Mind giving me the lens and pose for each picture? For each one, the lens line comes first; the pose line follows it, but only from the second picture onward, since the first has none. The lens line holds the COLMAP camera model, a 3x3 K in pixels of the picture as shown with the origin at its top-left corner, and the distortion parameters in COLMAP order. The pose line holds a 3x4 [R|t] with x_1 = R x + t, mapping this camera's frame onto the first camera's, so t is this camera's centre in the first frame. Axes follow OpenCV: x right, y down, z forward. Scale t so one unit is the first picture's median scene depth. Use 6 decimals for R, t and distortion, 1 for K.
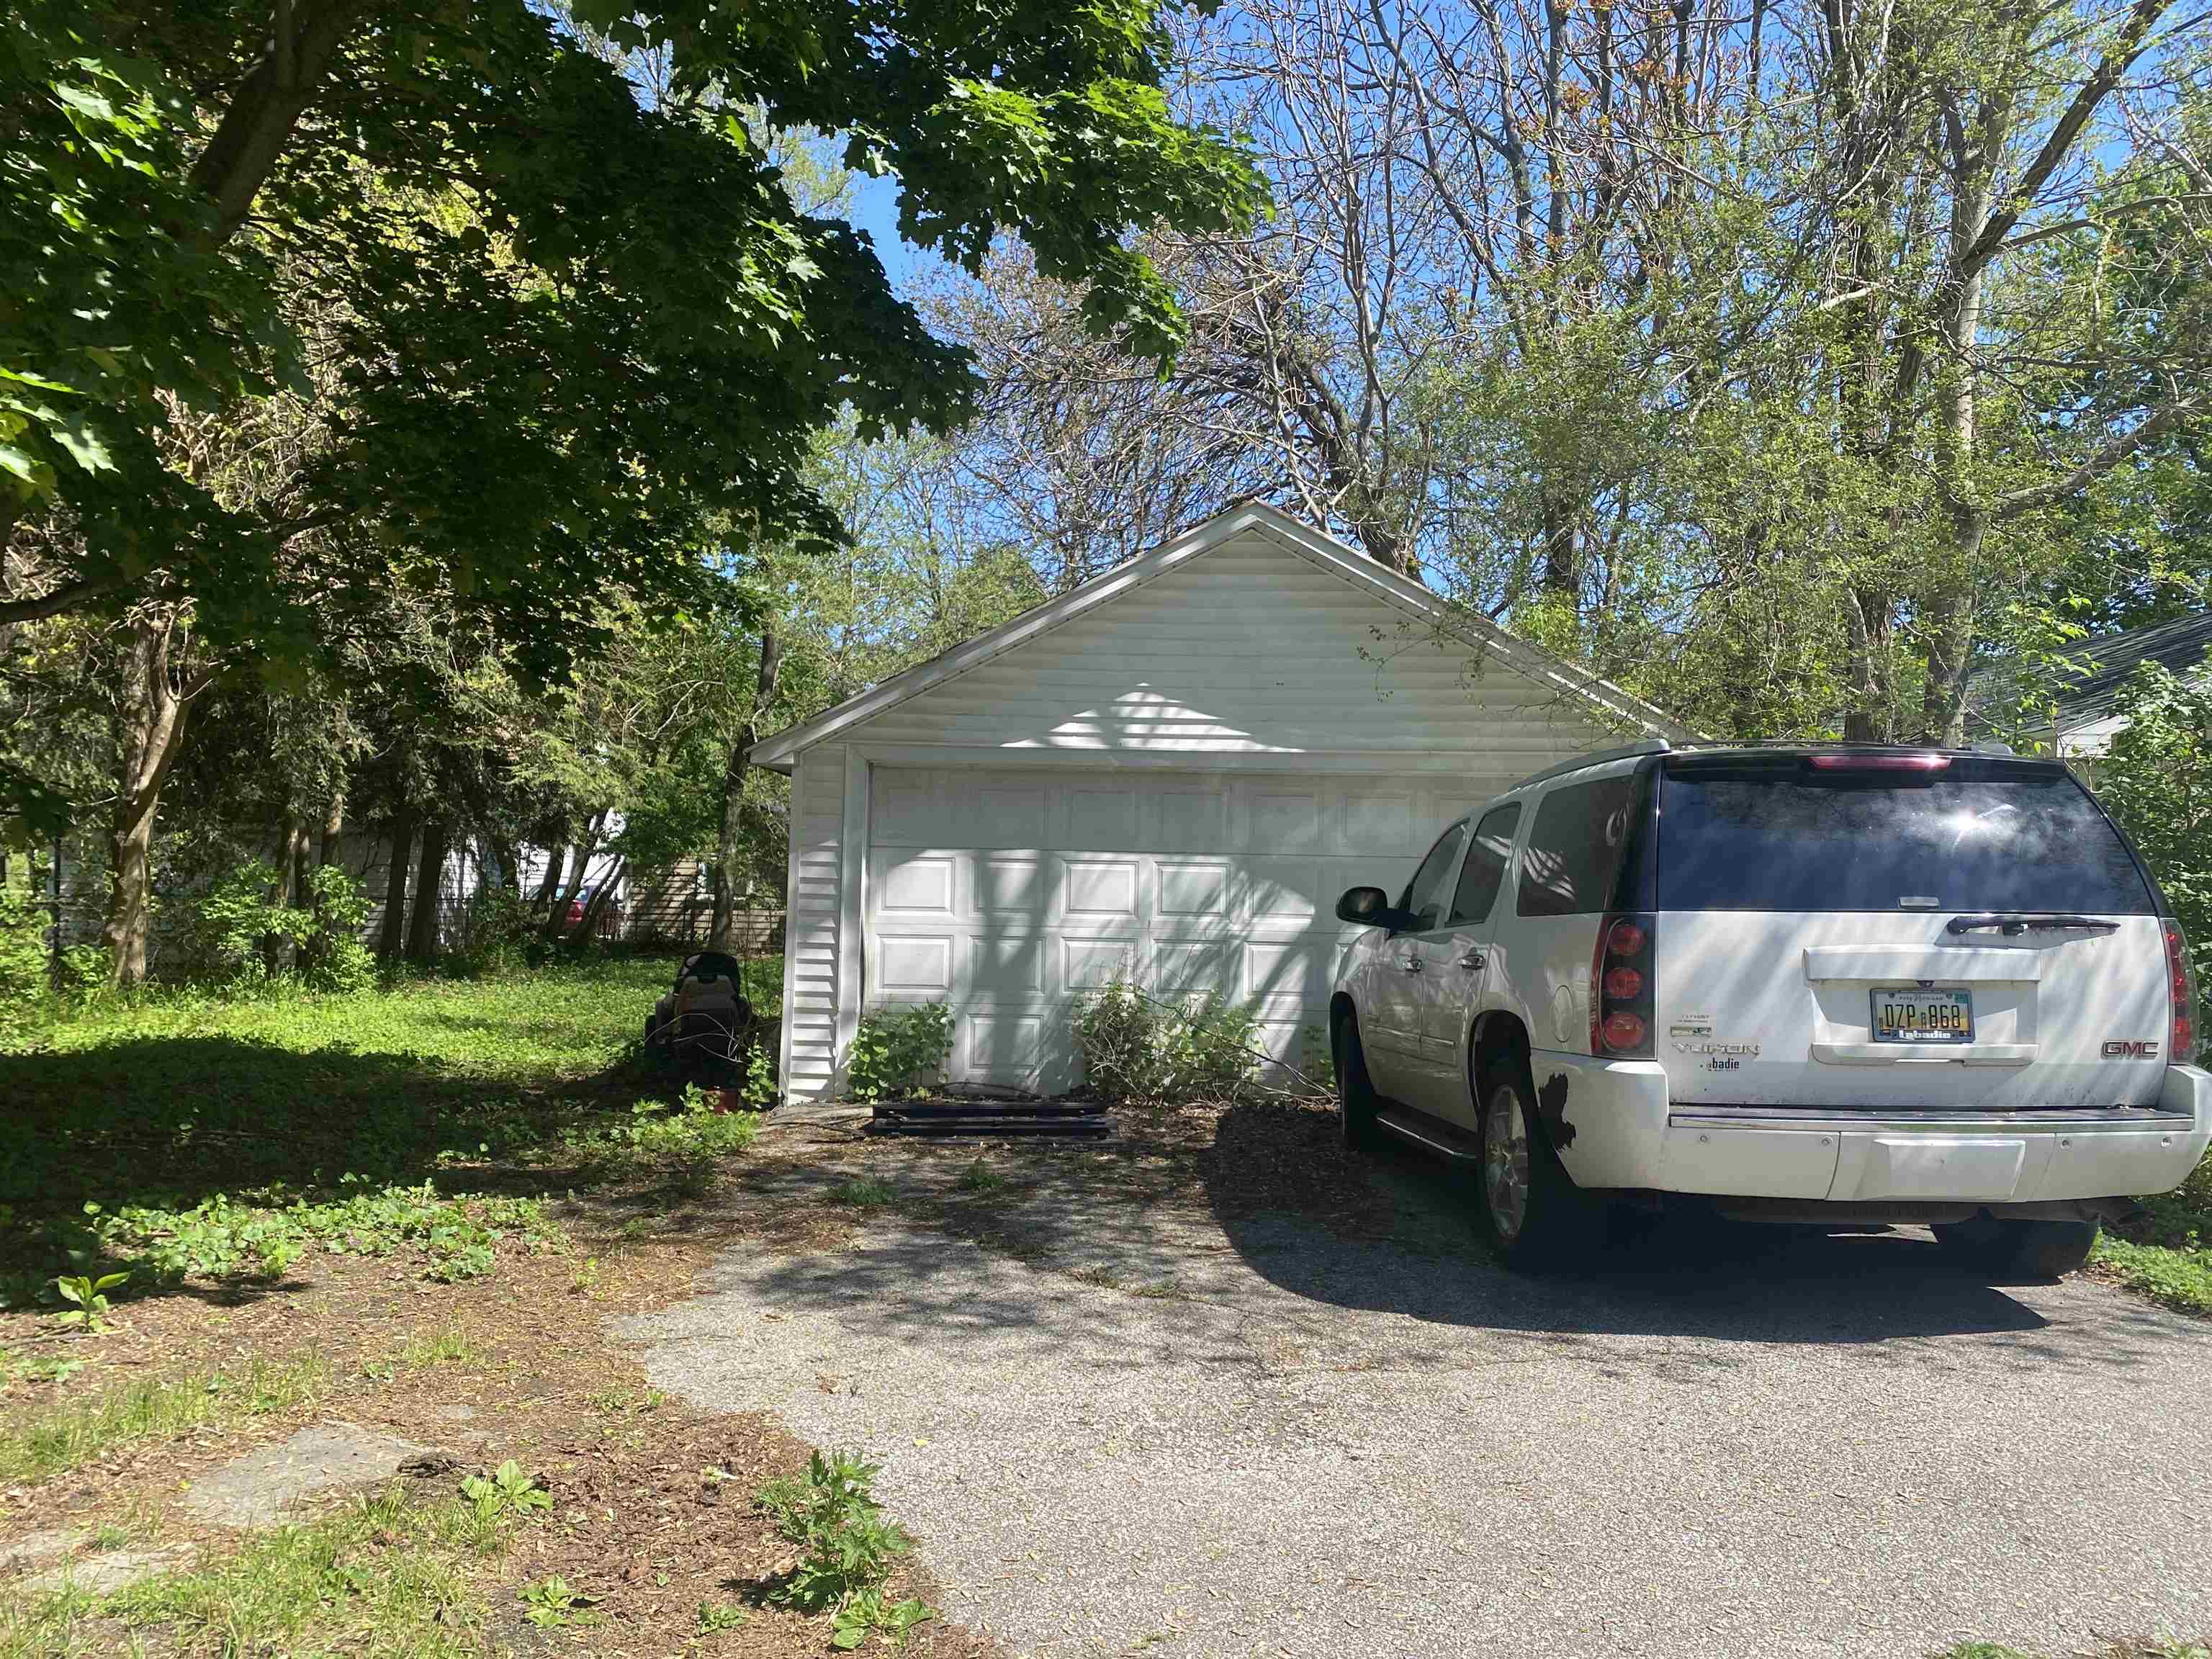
lens RADIAL K [[1681.3, 0, 1105.6], [0, 1681.3, 788.9], [0, 0, 1]] dist [-0.006215, -0.003202]
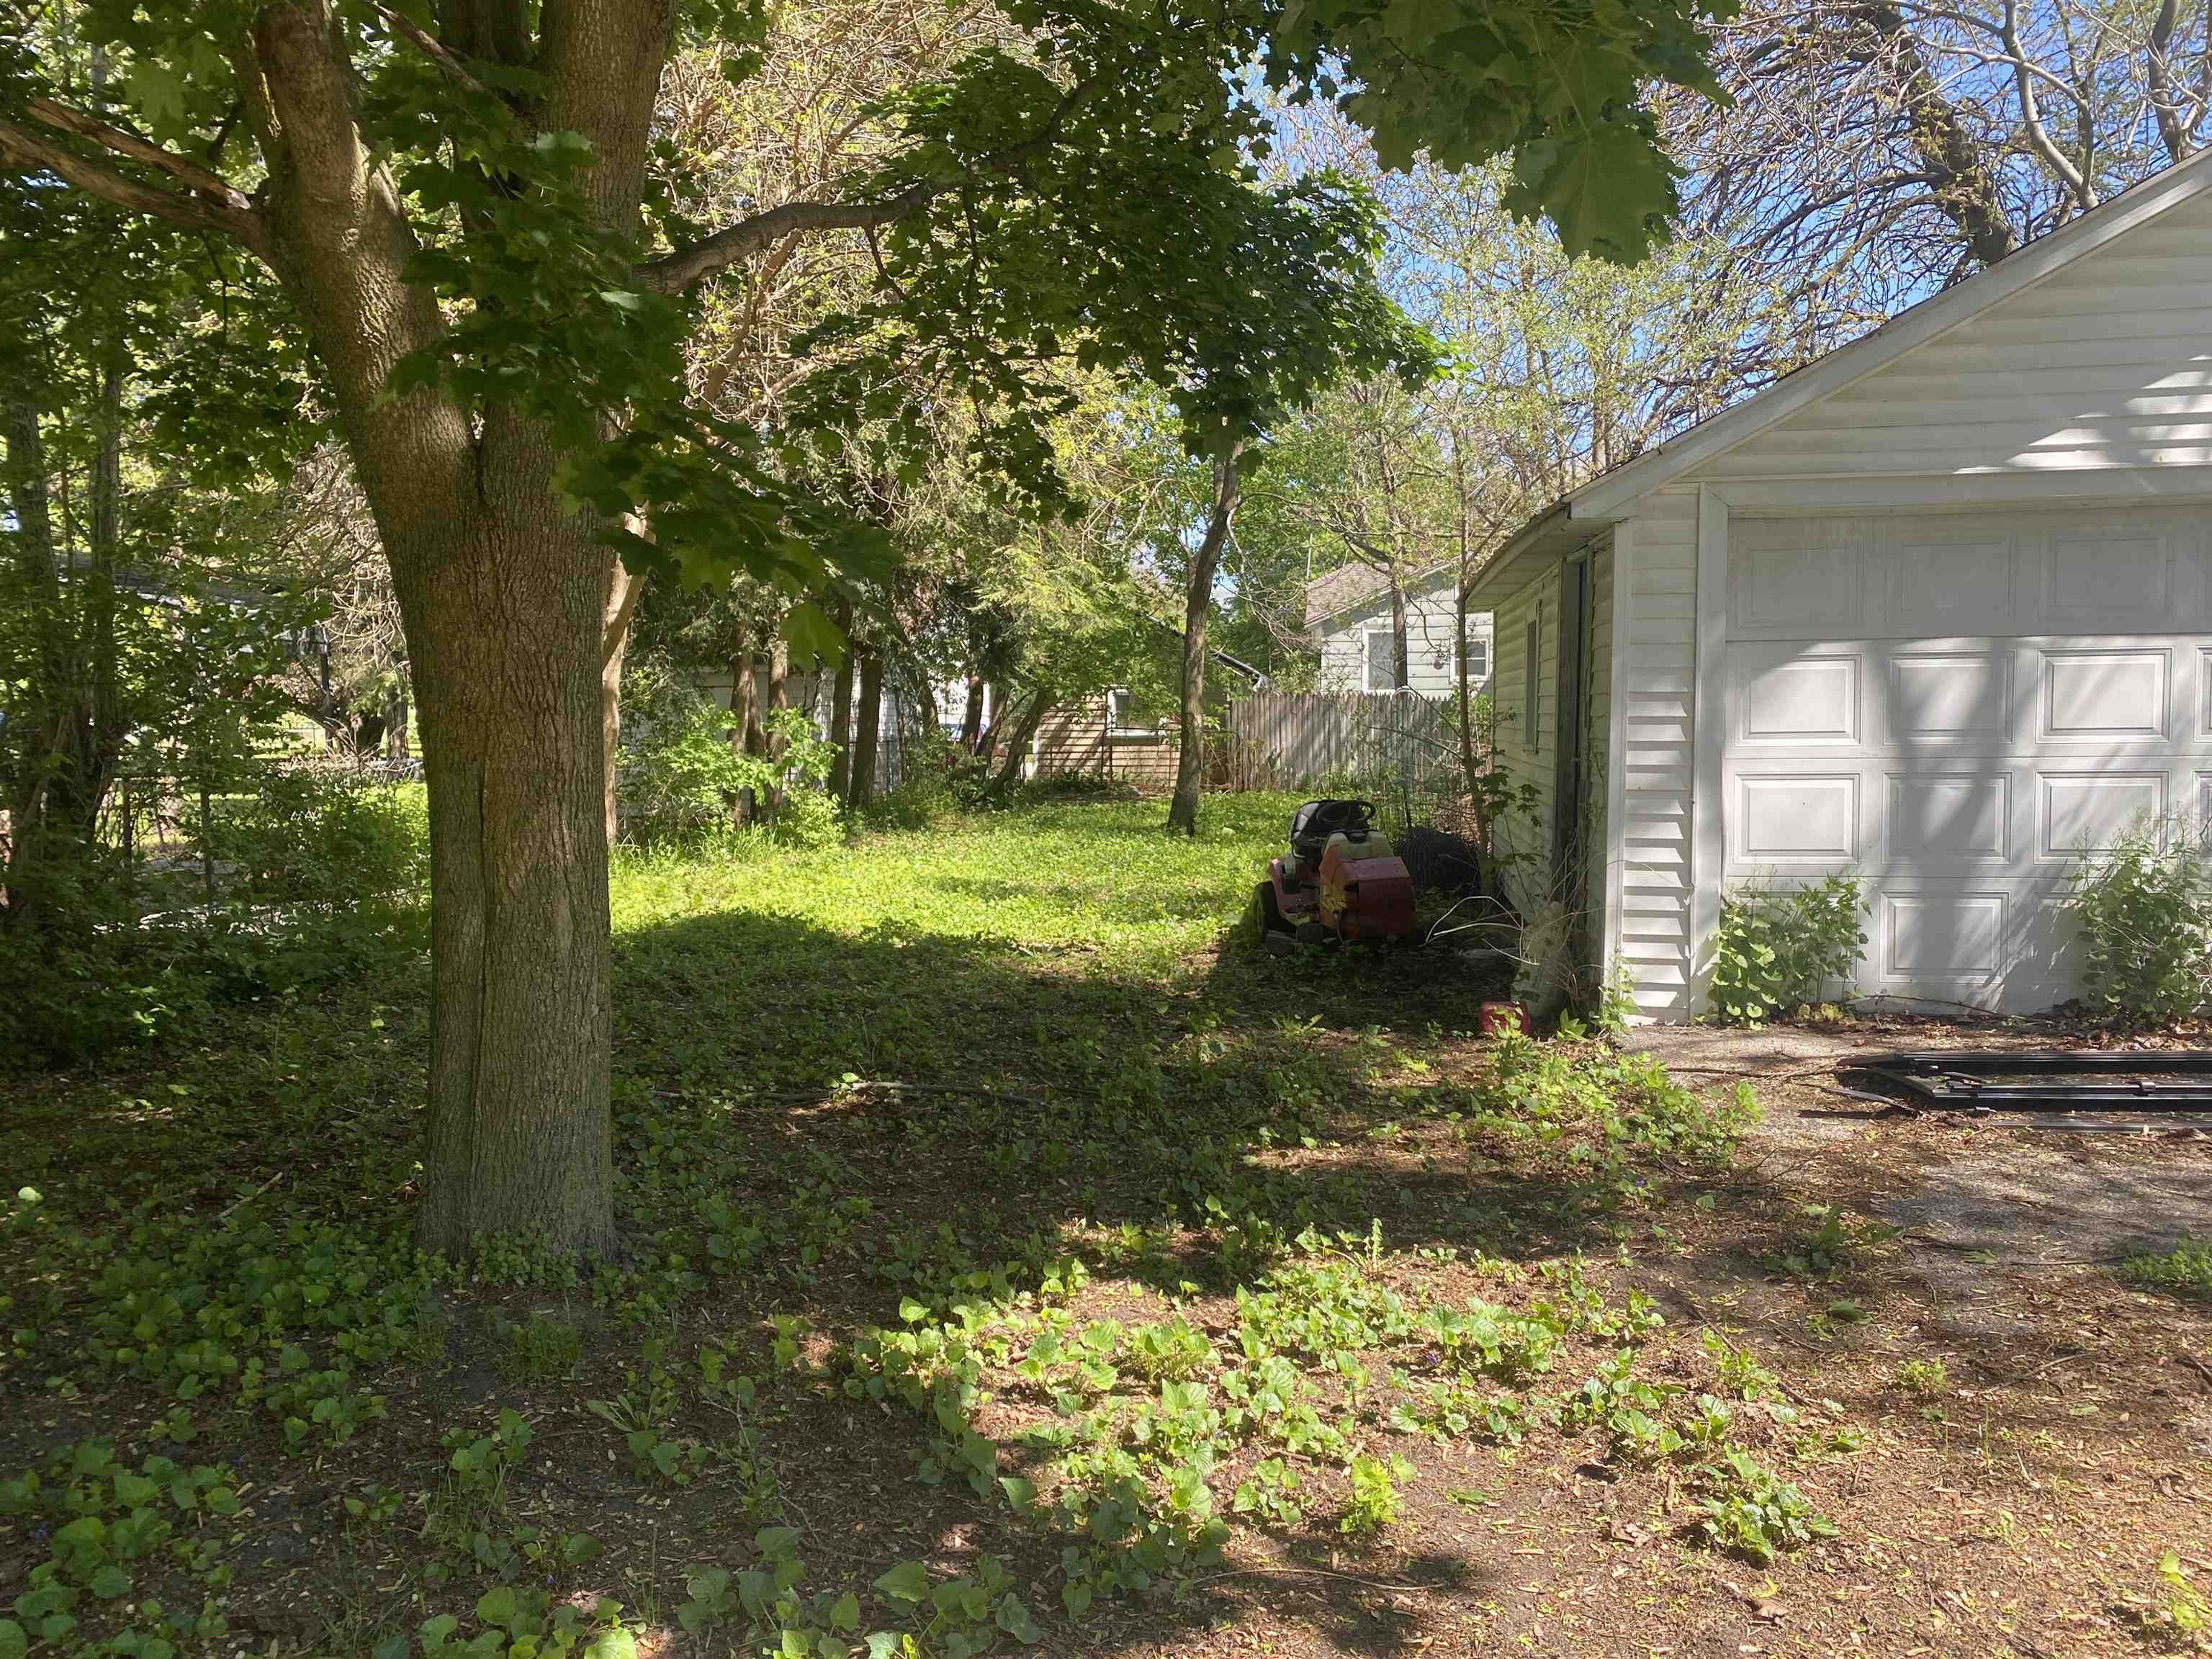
lens RADIAL K [[1673.9, 0, 1106.0], [0, 1673.9, 829.5], [0, 0, 1]] dist [0.032151, -0.001478]
pose [[0.982232, -0.015782, -0.187006, -0.255036], [0.038708, 0.992069, 0.119584, 0.018747], [0.183636, -0.124698, 0.975053, 0.302053]]
